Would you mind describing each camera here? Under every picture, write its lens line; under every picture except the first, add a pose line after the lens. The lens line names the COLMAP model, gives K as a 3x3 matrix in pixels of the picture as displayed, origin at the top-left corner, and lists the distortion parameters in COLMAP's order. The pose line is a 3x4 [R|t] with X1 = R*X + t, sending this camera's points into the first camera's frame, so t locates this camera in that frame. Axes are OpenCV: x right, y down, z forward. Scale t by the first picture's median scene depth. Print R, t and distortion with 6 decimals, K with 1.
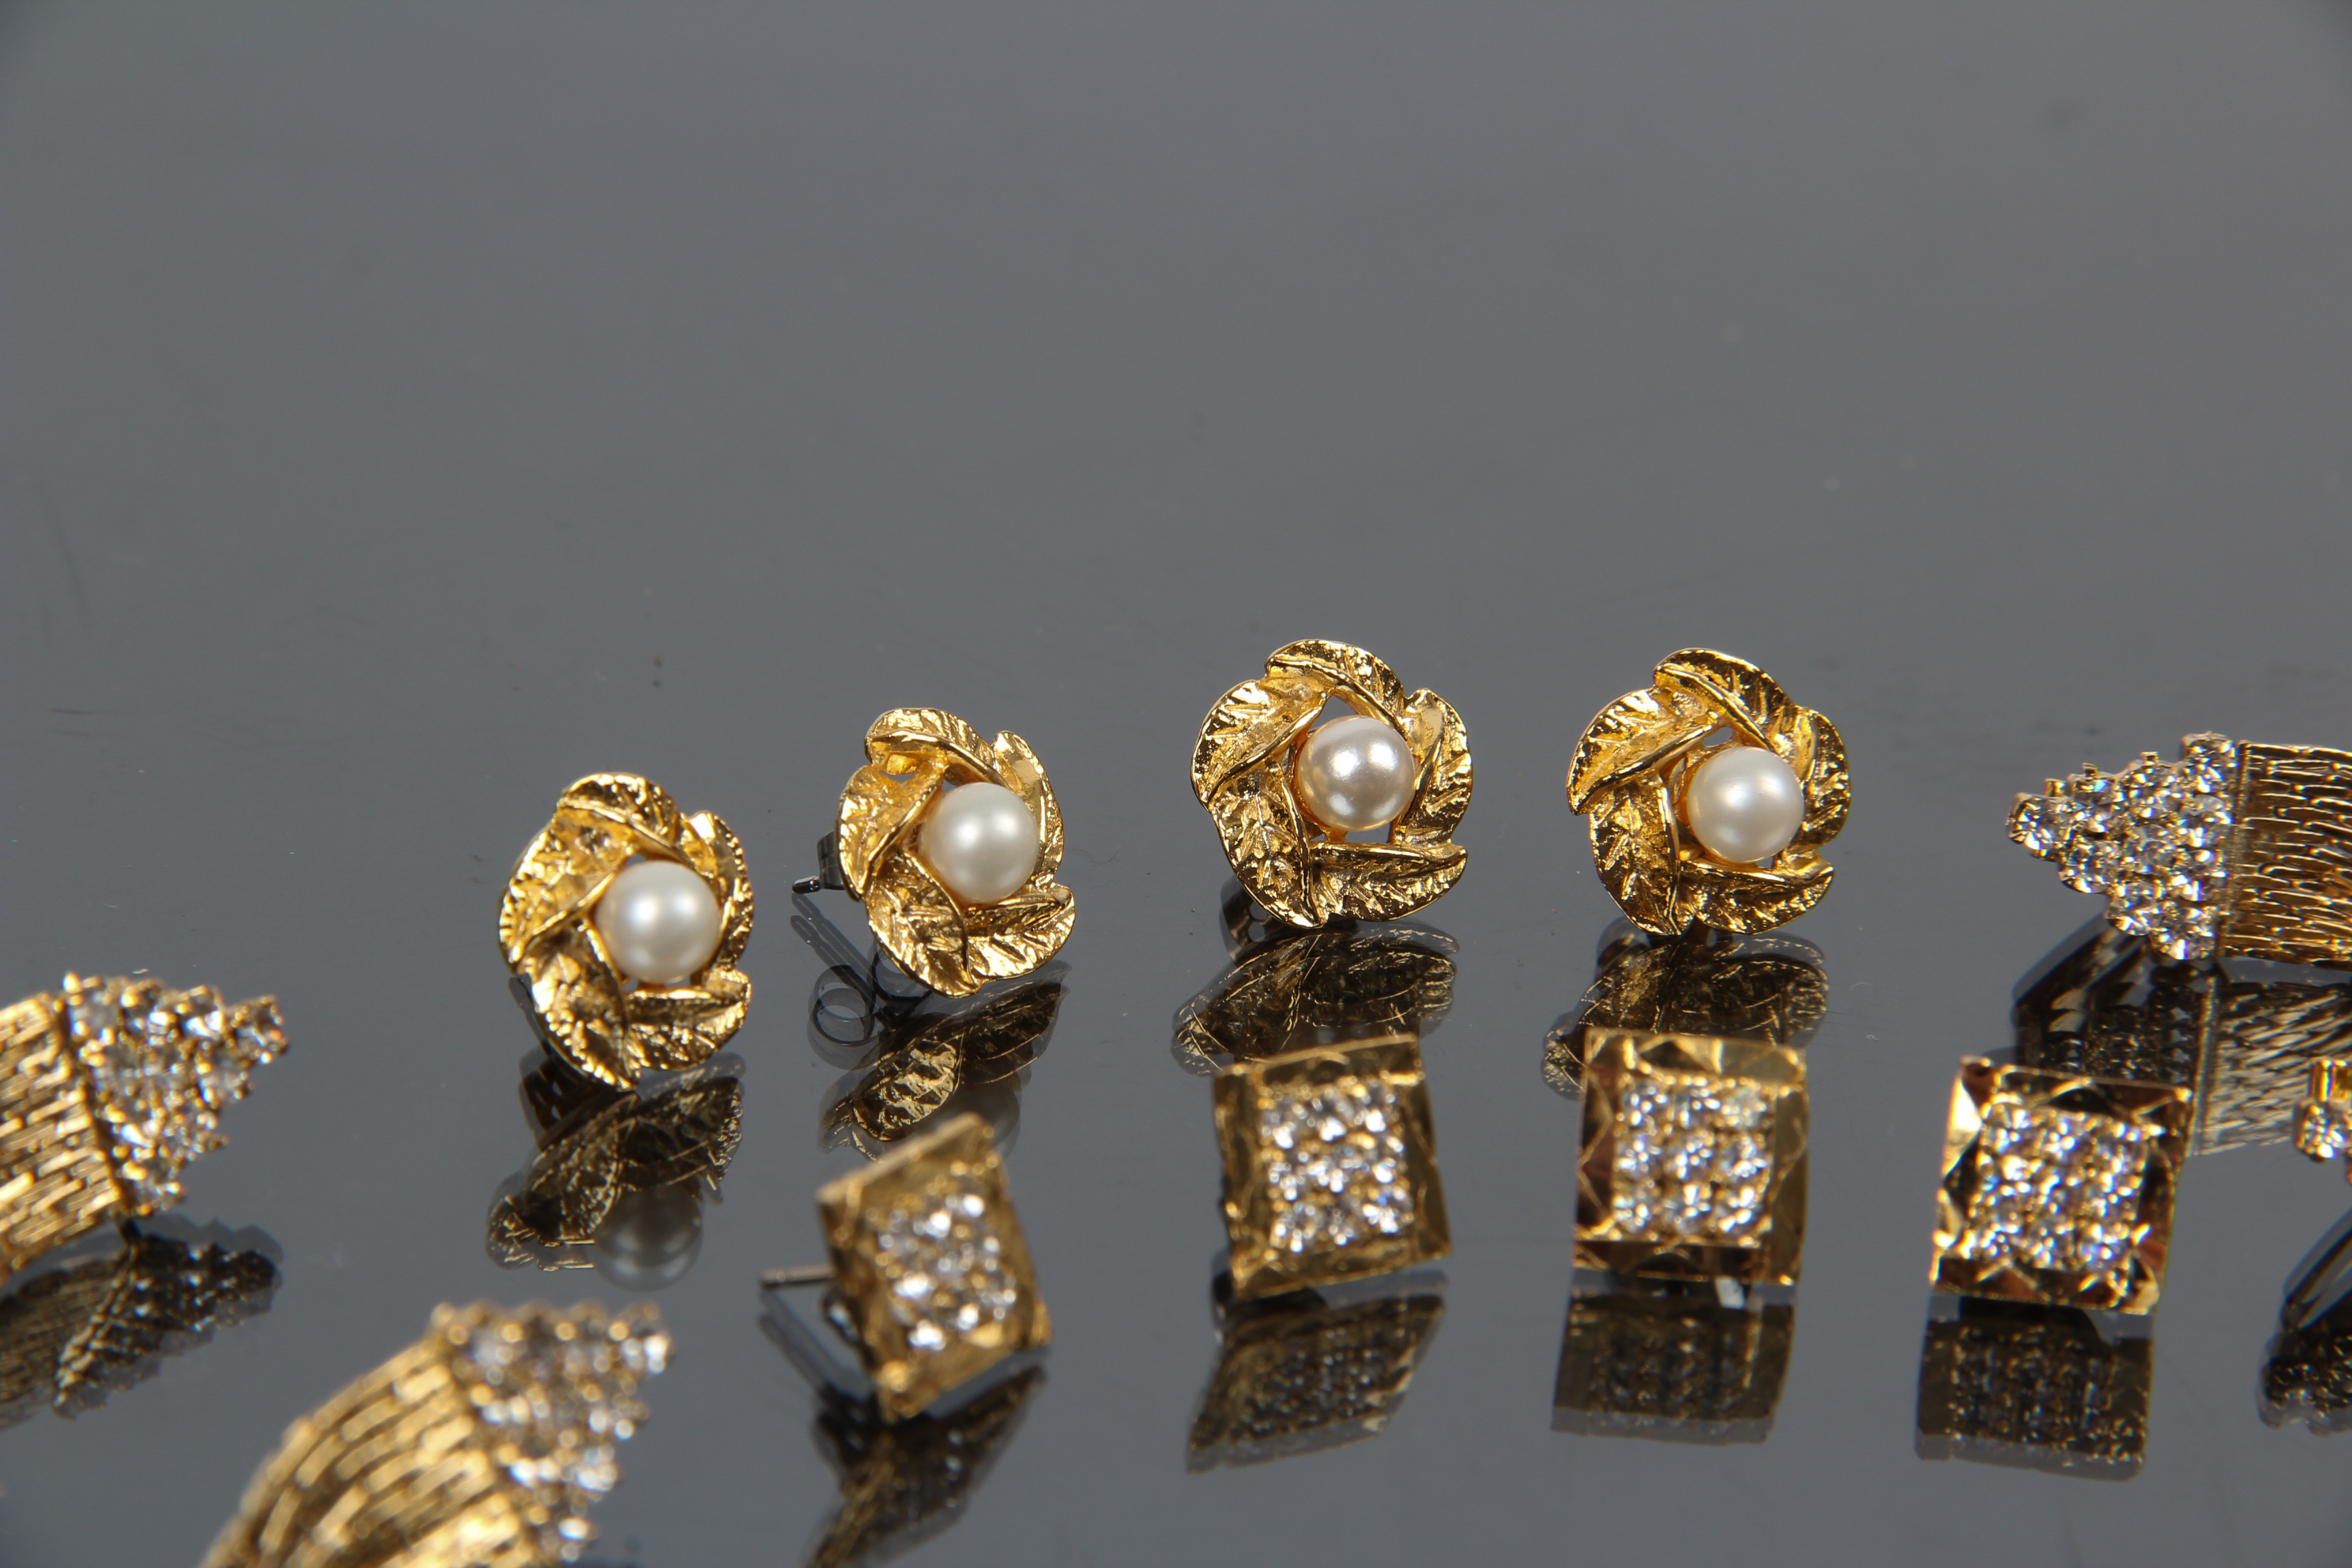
lens RADIAL K [[8867.2, 0, 1176.0], [0, 8867.2, 784.0], [0, 0, 1]] dist [0.394371, -10.230673]
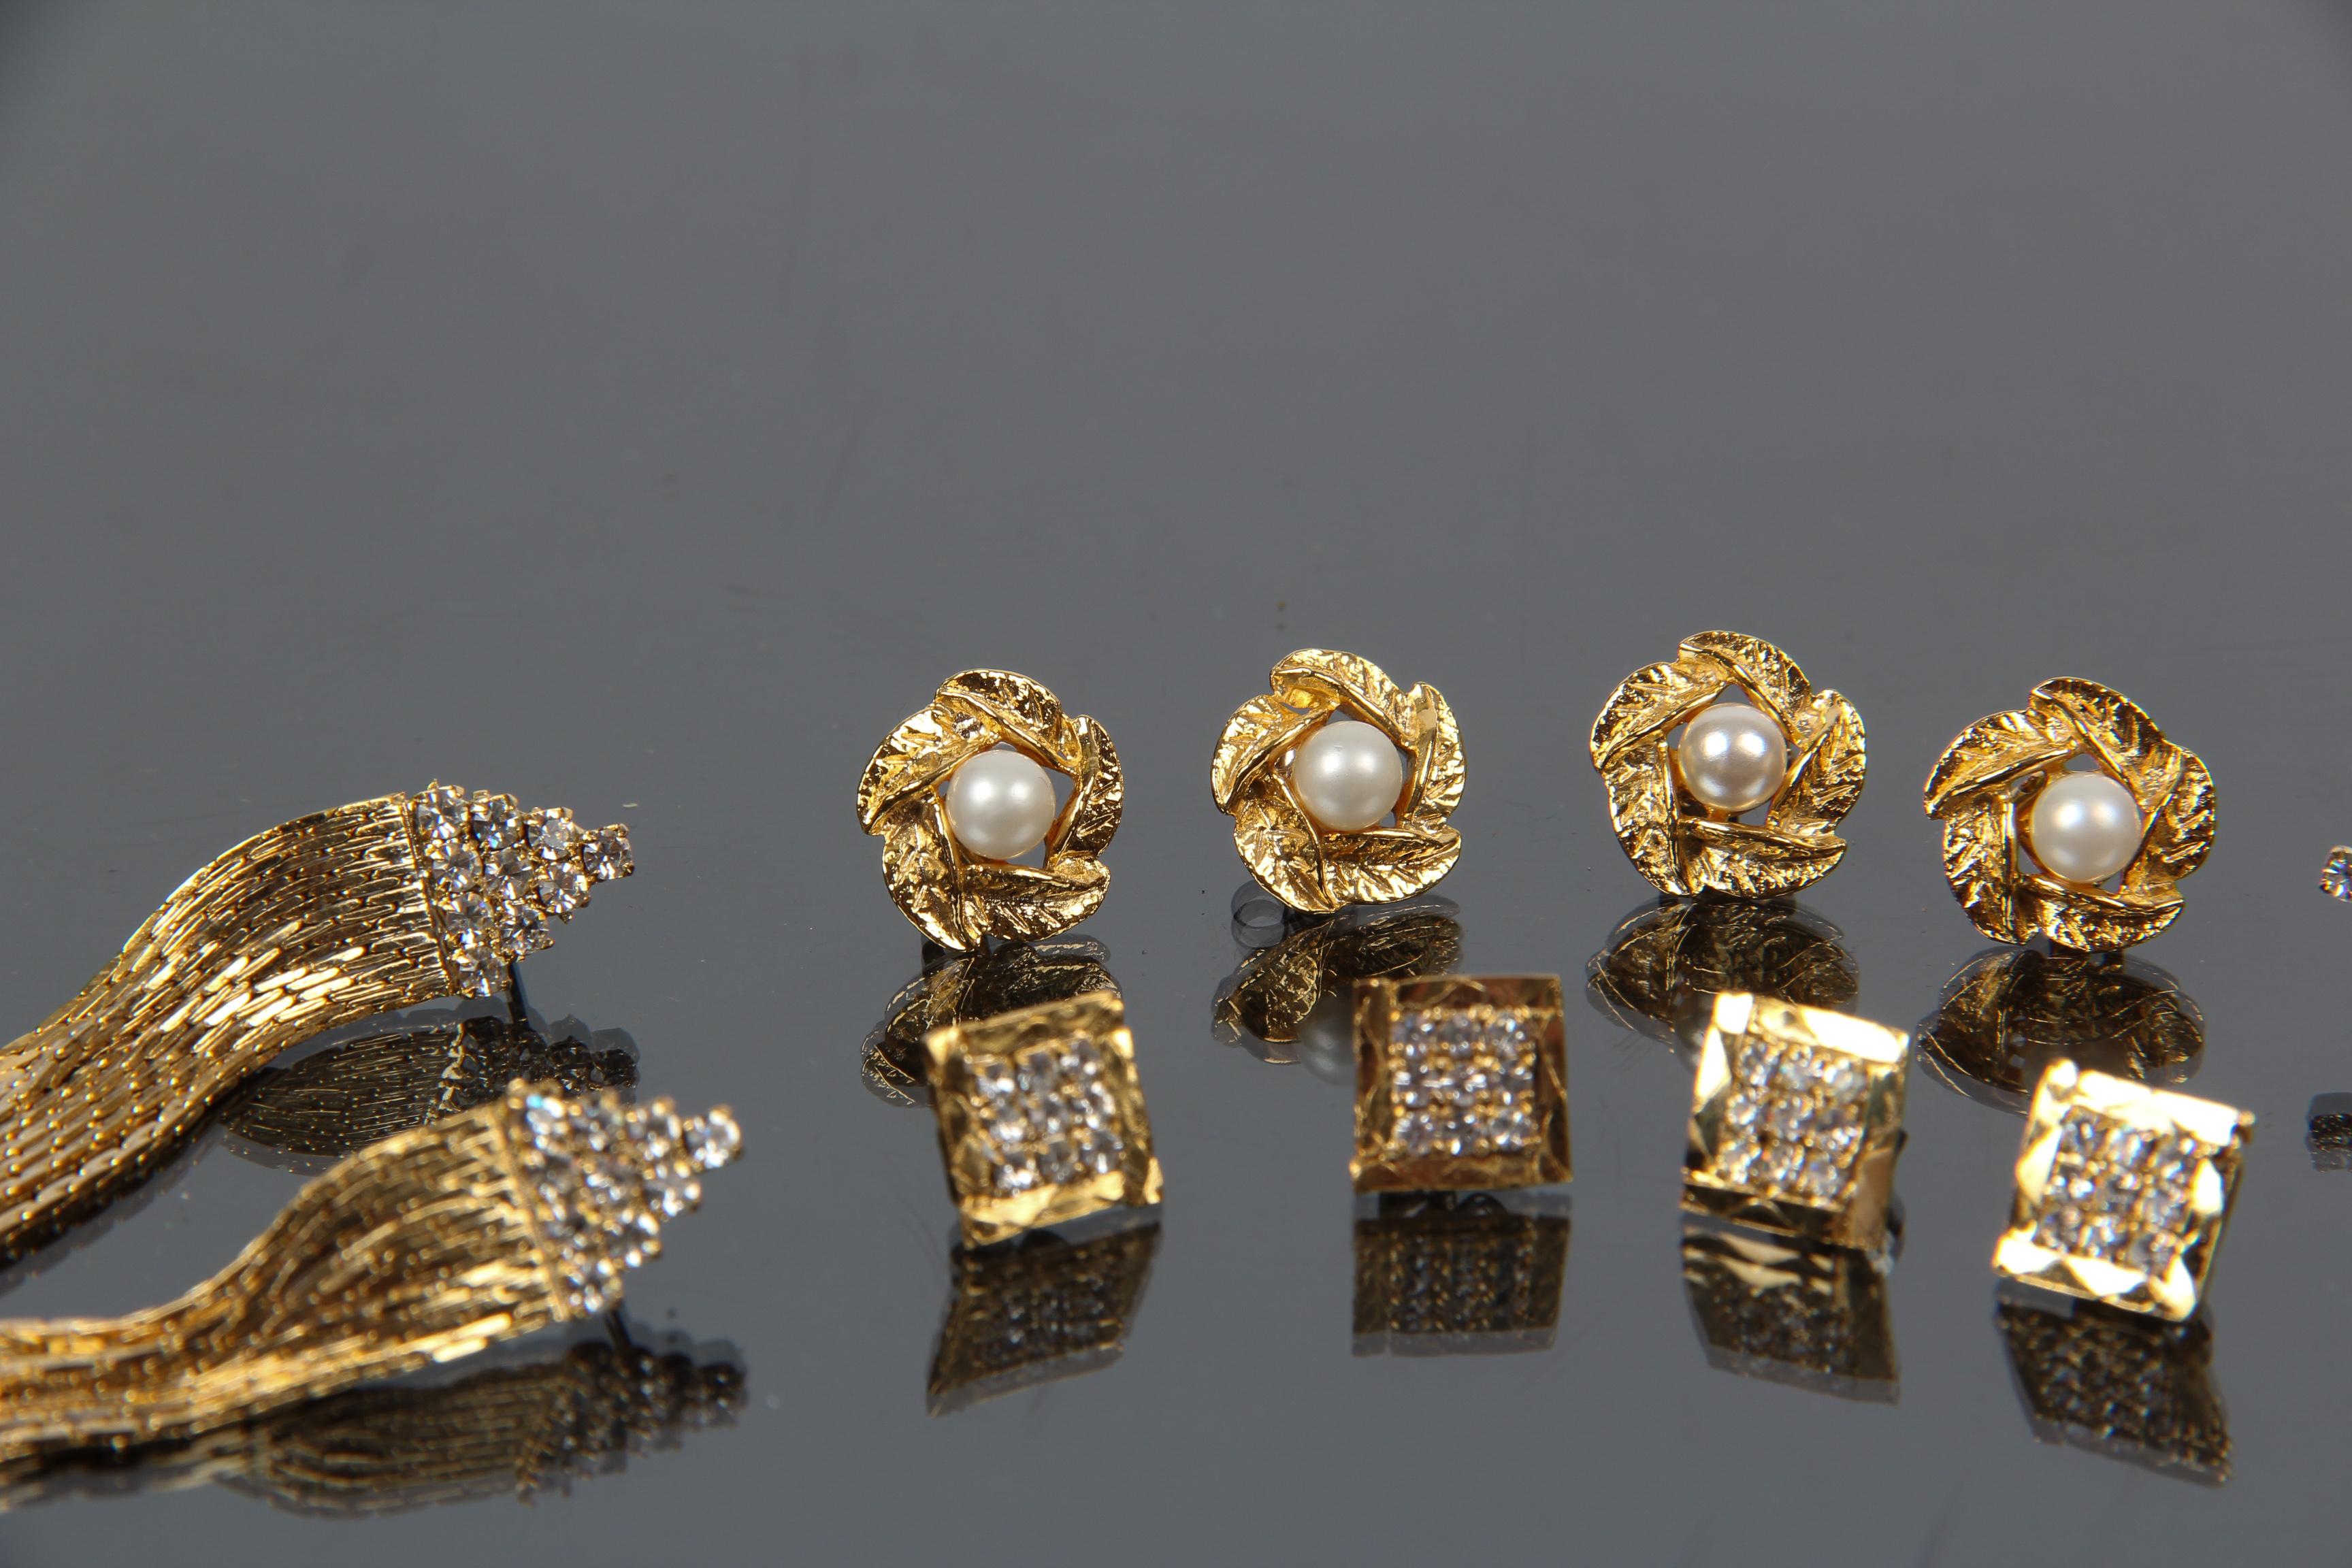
lens RADIAL K [[8867.2, 0, 1176.0], [0, 8867.2, 784.0], [0, 0, 1]] dist [0.394371, -10.230673]
pose [[0.922625, 0.110605, -0.369498, 0.368252], [-0.119073, 0.992885, -0.000113, 0.010550], [0.366857, 0.044102, 0.929231, -0.022288]]
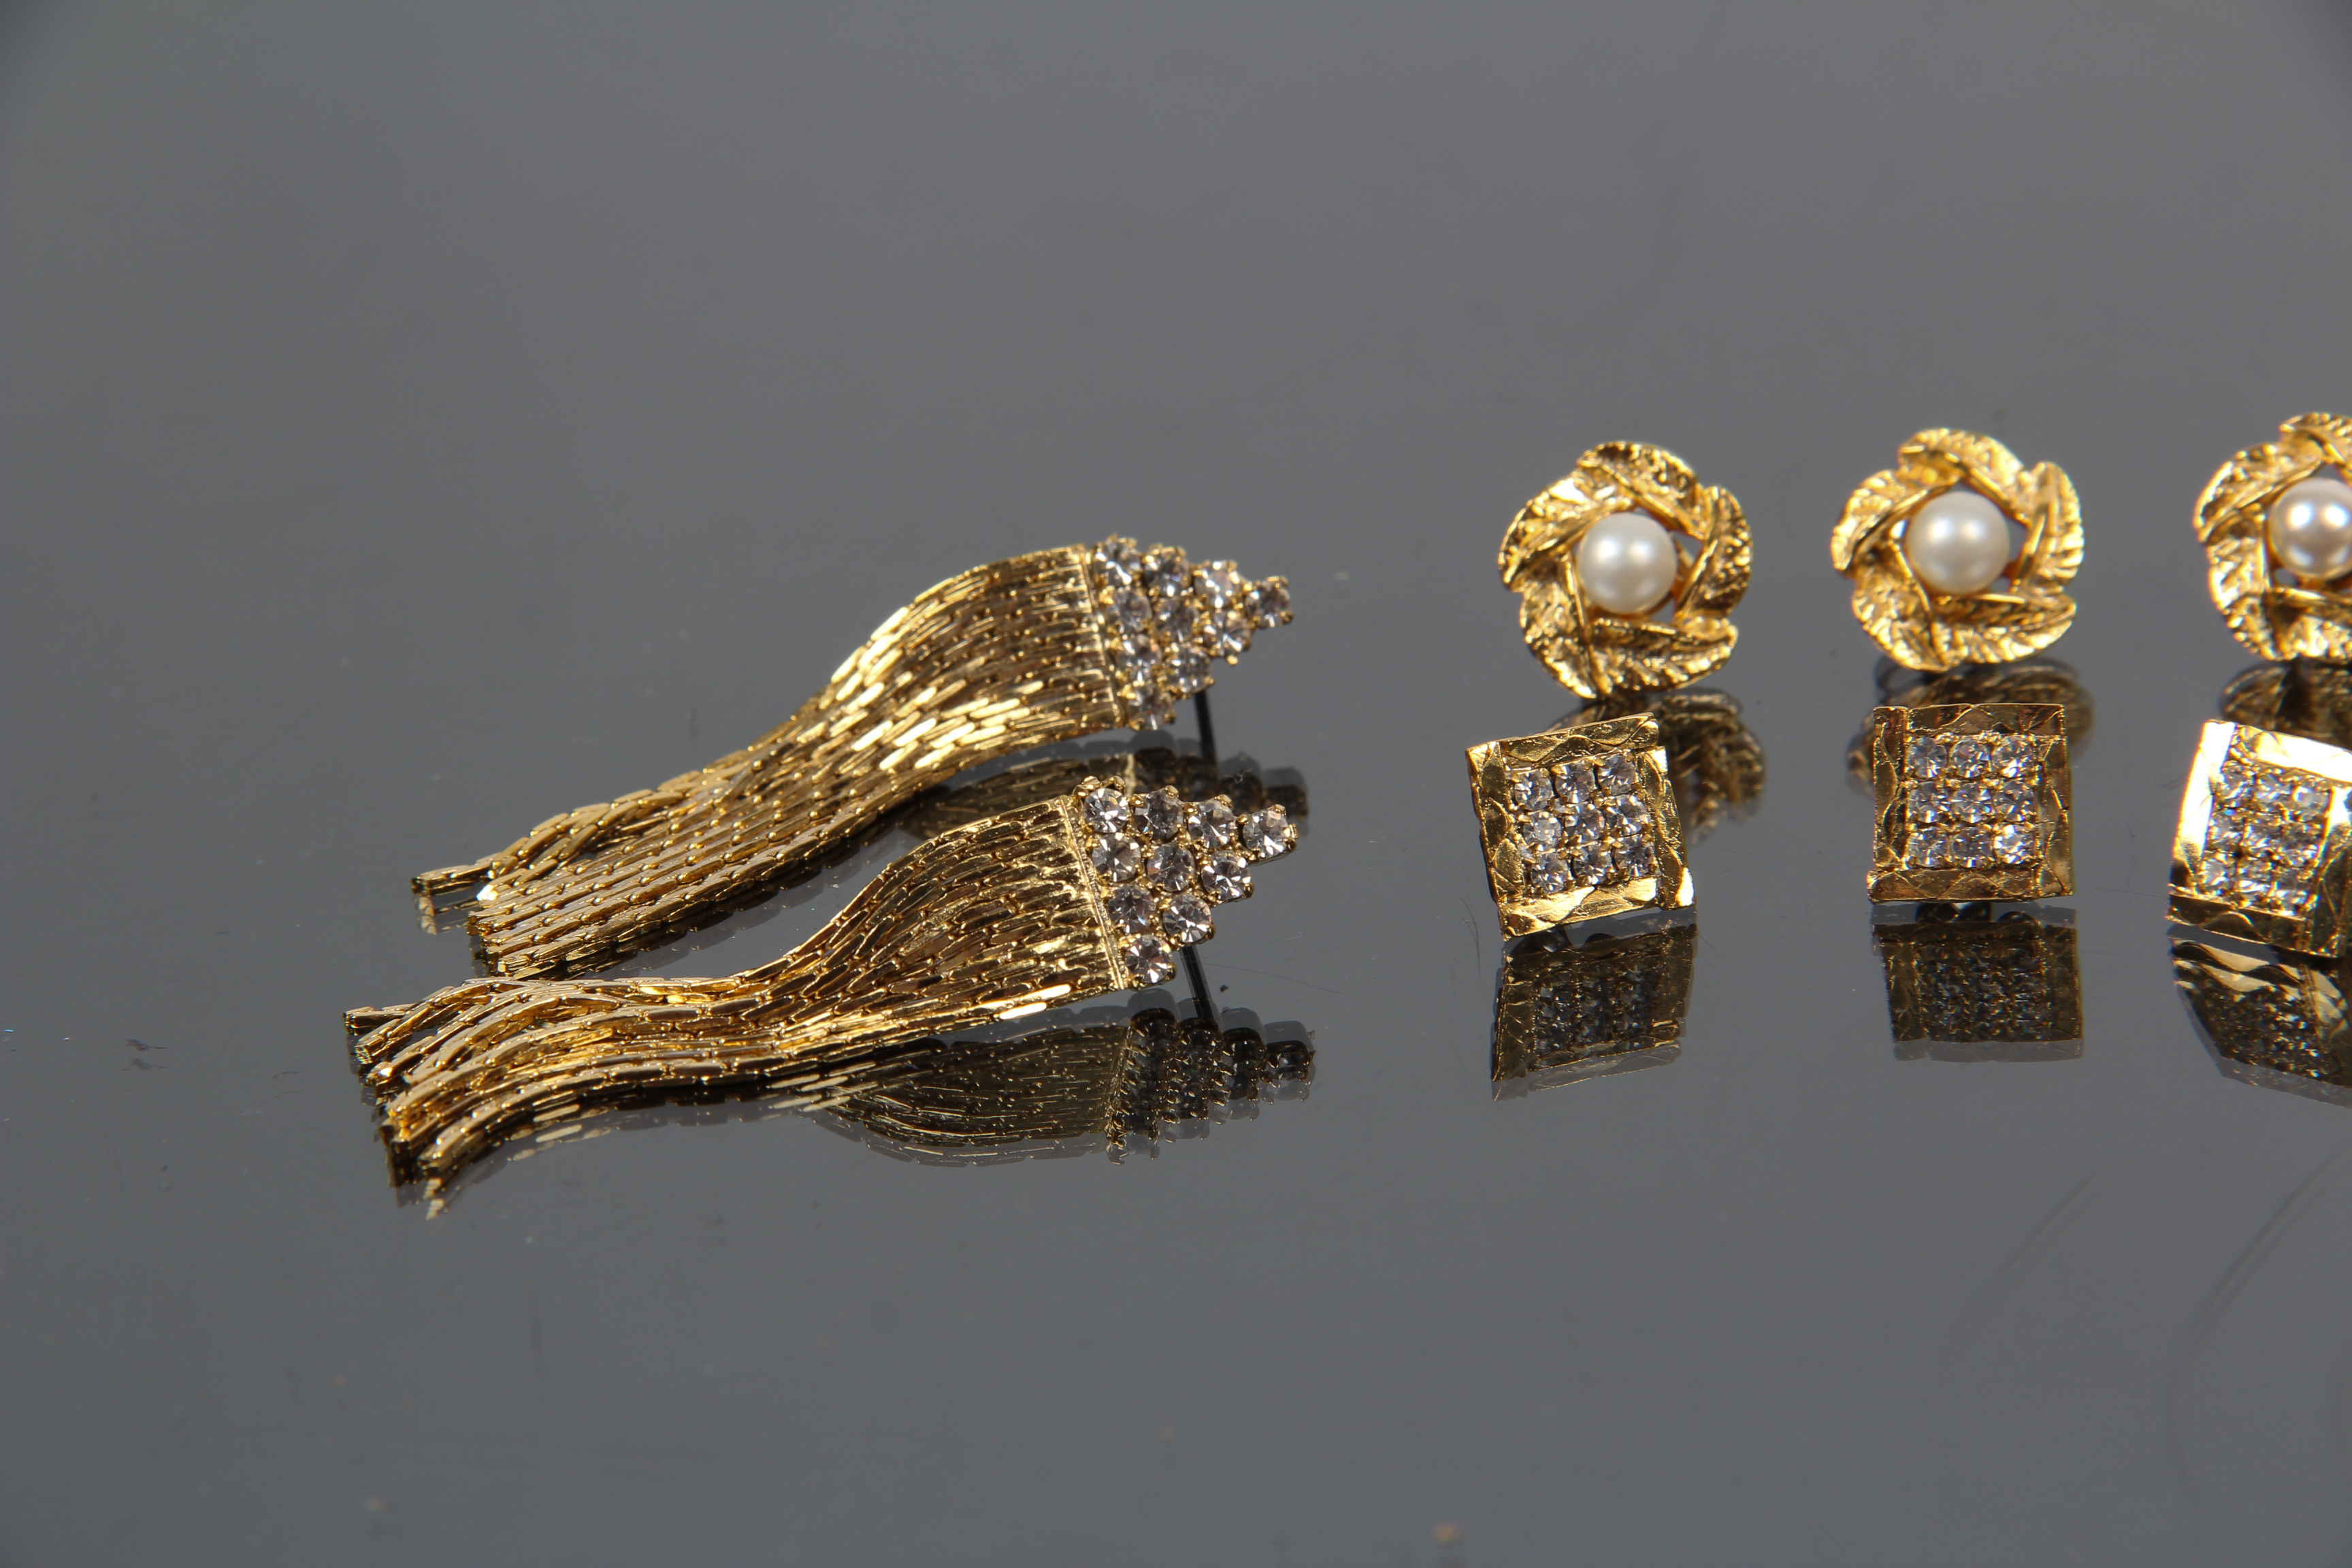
lens RADIAL K [[8867.2, 0, 1176.0], [0, 8867.2, 784.0], [0, 0, 1]] dist [0.394371, -10.230673]
pose [[0.809857, 0.115144, -0.575216, 0.586775], [-0.135165, 0.990791, 0.008030, 0.043667], [0.570843, 0.071246, 0.817962, -0.022780]]
